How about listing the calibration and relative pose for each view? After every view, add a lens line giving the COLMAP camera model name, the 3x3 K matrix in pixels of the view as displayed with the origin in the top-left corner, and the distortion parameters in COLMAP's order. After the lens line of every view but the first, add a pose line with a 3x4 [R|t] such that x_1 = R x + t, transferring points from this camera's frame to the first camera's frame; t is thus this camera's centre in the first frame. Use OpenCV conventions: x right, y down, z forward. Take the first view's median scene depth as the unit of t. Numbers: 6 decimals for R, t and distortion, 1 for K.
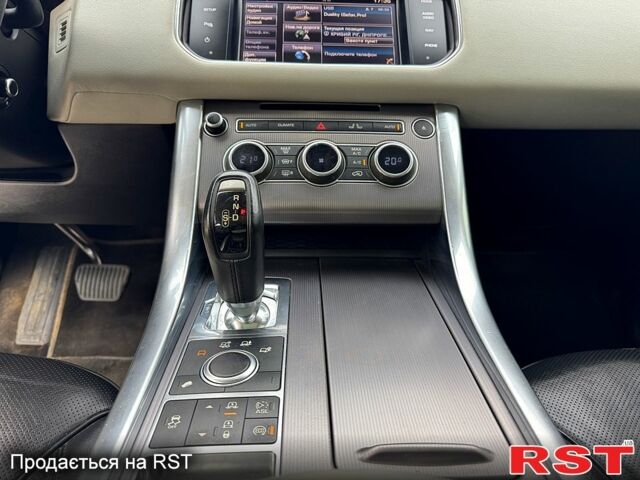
lens RADIAL K [[427.5, 0, 320.0], [0, 427.5, 240.0], [0, 0, 1]] dist [0.001155, 0.000035]
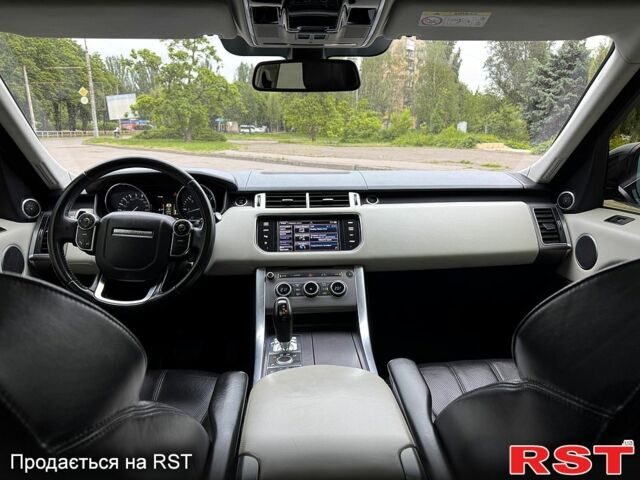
lens RADIAL K [[427.5, 0, 320.0], [0, 427.5, 240.0], [0, 0, 1]] dist [0.001155, 0.000035]
pose [[0.999325, -0.030348, 0.020678, 0.013808], [0.033738, 0.981081, -0.190636, 0.024498], [-0.014501, 0.191205, 0.981443, -1.644224]]
